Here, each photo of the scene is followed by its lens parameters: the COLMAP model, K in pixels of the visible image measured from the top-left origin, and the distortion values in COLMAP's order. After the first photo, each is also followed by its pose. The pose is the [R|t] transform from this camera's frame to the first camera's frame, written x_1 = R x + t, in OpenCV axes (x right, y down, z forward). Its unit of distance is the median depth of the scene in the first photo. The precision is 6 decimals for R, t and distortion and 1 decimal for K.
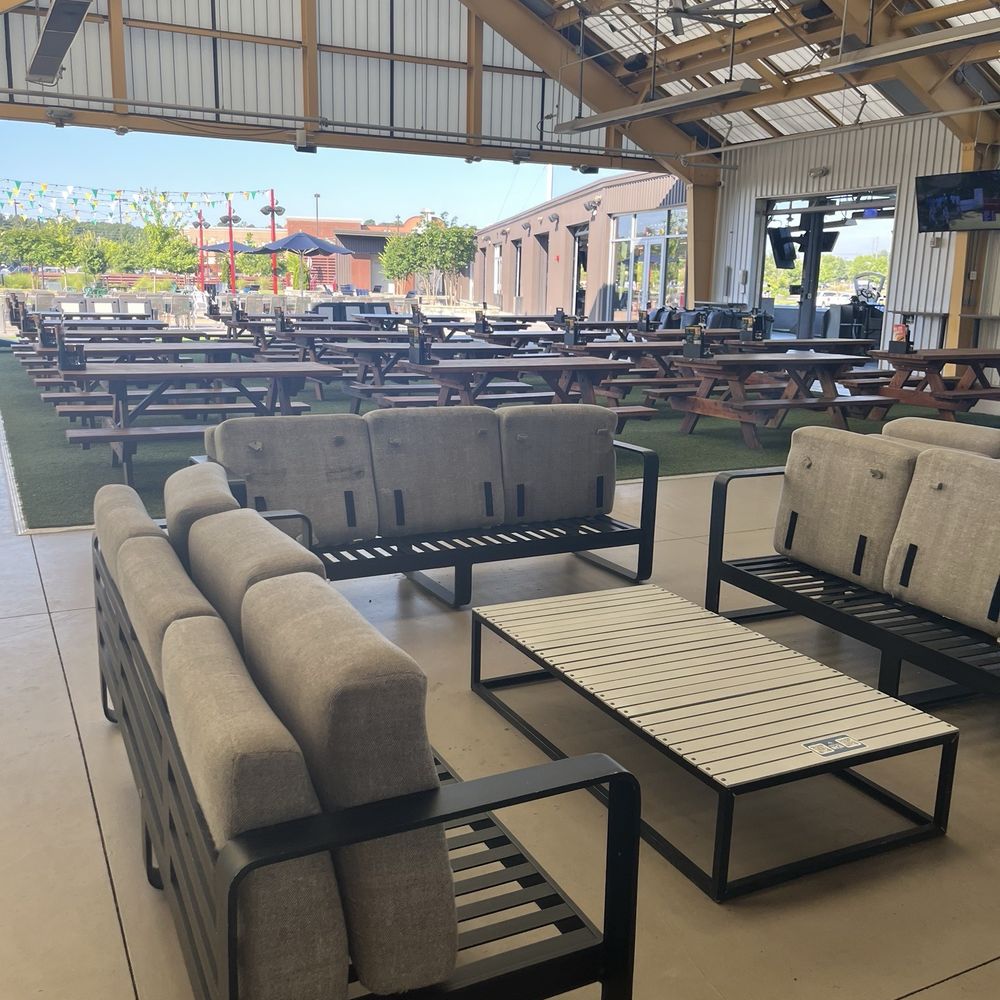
lens RADIAL K [[1012.4, 0, 500.3], [0, 1012.4, 500.9], [0, 0, 1]] dist [0.016561, 0.000000]
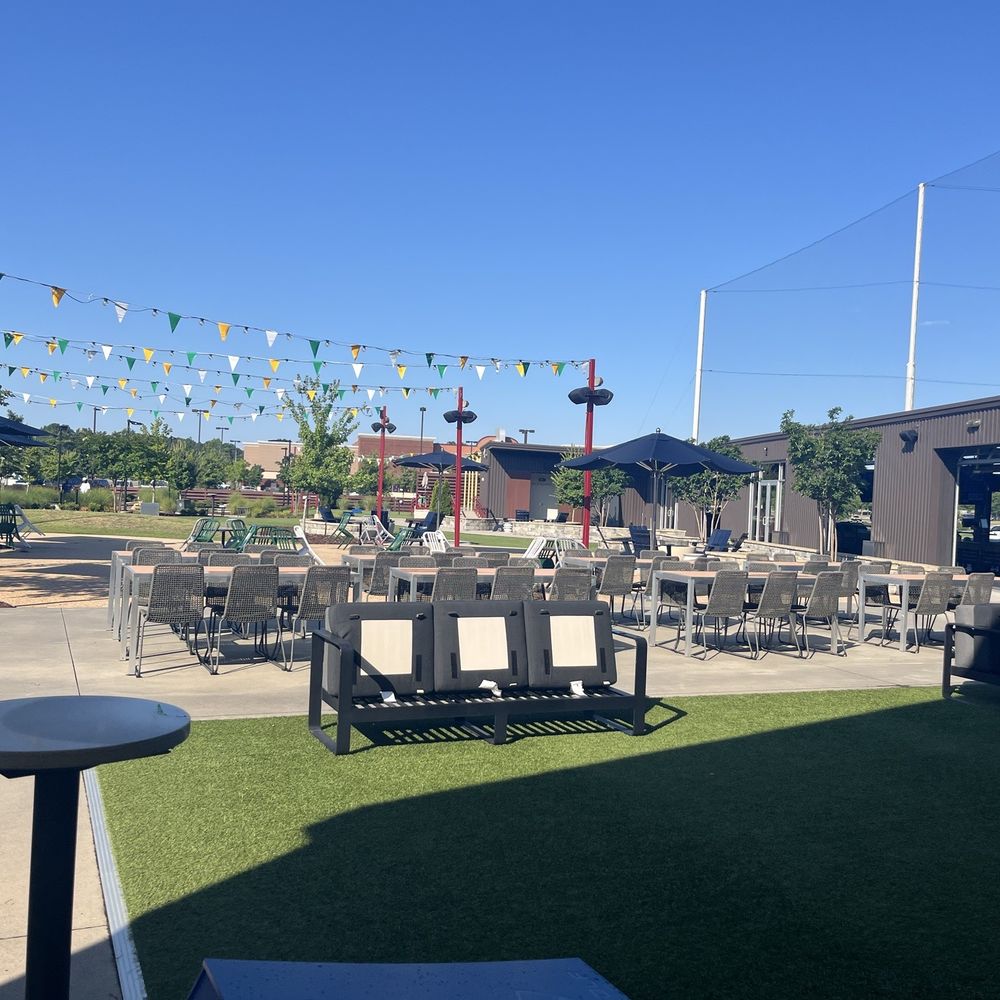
lens RADIAL K [[1012.4, 0, 499.1], [0, 1012.4, 500.8], [0, 0, 1]] dist [0.016561, 0.000000]
pose [[0.998937, 0.022799, -0.040061, -0.134394], [-0.030759, 0.977007, -0.210979, -0.059068], [0.034330, 0.211987, 0.976669, 0.249045]]
